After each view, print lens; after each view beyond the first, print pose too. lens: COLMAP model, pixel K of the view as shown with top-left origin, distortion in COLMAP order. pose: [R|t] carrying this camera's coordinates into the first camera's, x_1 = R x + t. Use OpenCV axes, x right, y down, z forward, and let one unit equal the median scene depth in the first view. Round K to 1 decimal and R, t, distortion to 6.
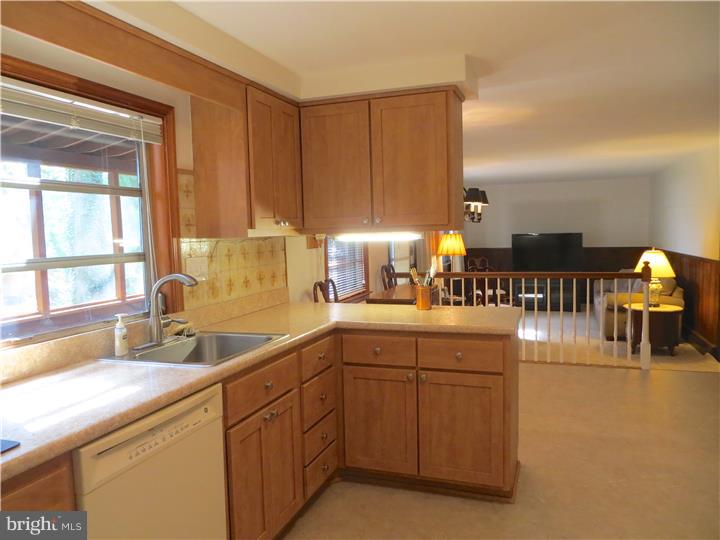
lens RADIAL K [[537.5, 0, 360.0], [0, 537.5, 269.4], [0, 0, 1]] dist [-0.009746, -0.012034]
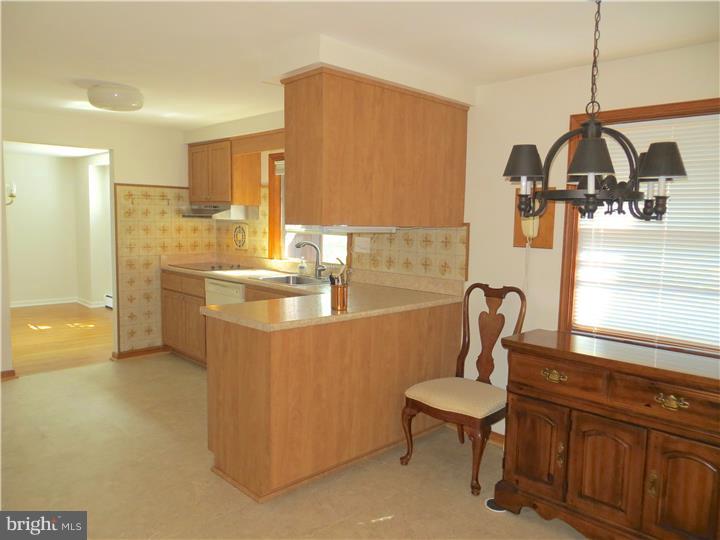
lens RADIAL K [[537.5, 0, 360.4], [0, 537.5, 265.6], [0, 0, 1]] dist [-0.009746, -0.012034]
pose [[-0.444081, 0.095914, -0.890838, 0.951298], [-0.076867, 0.986510, 0.144533, -0.144015], [0.892683, 0.132660, -0.430718, 1.500284]]
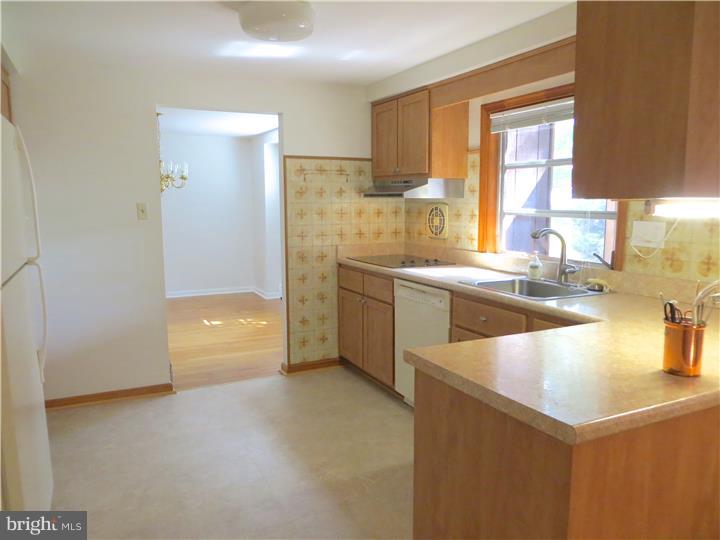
lens RADIAL K [[537.5, 0, 361.4], [0, 537.5, 272.3], [0, 0, 1]] dist [-0.009746, -0.012034]
pose [[-0.696330, 0.123564, -0.707006, 0.631984], [-0.036004, 0.977815, 0.206355, -0.096566], [0.716819, 0.169146, -0.676432, 1.162133]]
